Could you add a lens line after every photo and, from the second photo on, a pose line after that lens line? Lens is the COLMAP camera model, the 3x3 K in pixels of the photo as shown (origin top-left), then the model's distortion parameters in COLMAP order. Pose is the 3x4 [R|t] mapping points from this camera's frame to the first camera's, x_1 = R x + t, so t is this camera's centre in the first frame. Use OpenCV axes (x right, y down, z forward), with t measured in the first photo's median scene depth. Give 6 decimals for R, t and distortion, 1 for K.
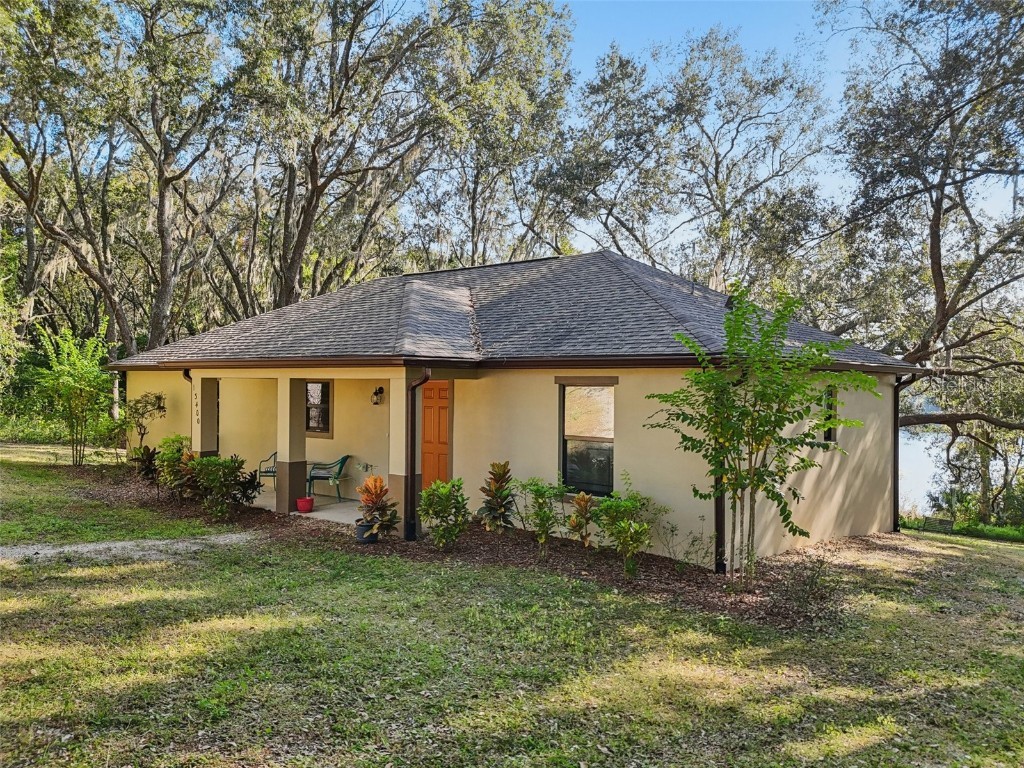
lens RADIAL K [[786.5, 0, 509.7], [0, 786.5, 383.1], [0, 0, 1]] dist [0.072601, -0.071378]
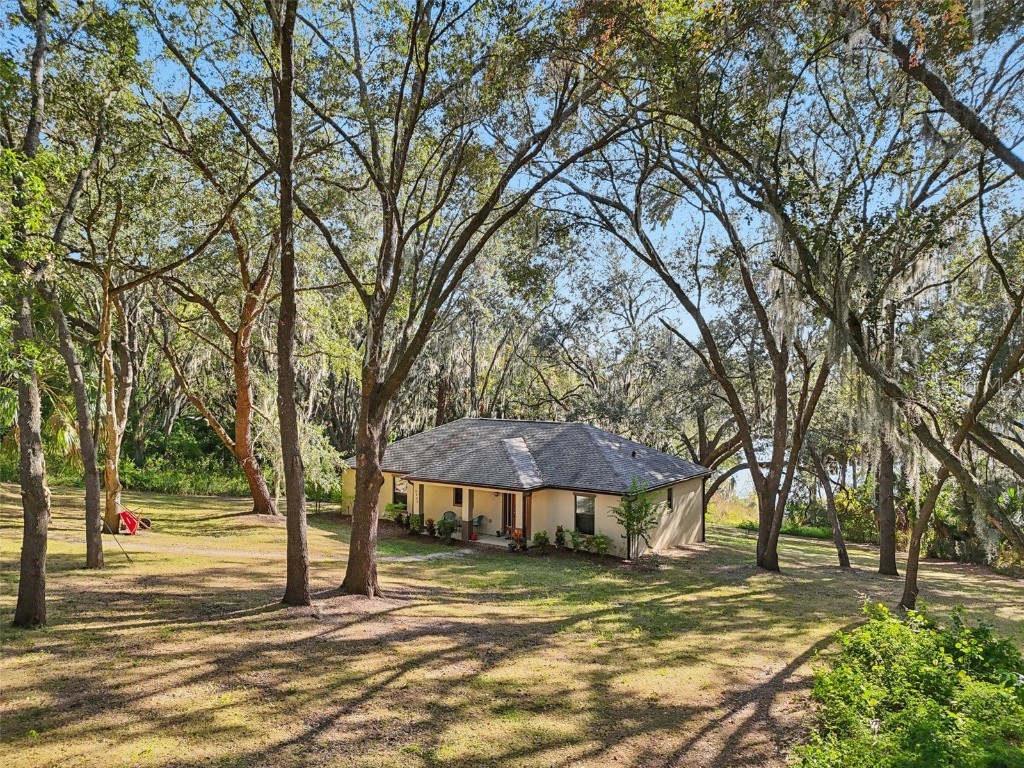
lens RADIAL K [[786.5, 0, 513.9], [0, 786.5, 381.9], [0, 0, 1]] dist [0.072601, -0.071378]
pose [[0.994628, -0.004503, 0.103420, -0.512444], [0.004189, 0.999986, 0.003259, -0.477452], [-0.103433, -0.002808, 0.994632, -2.071578]]
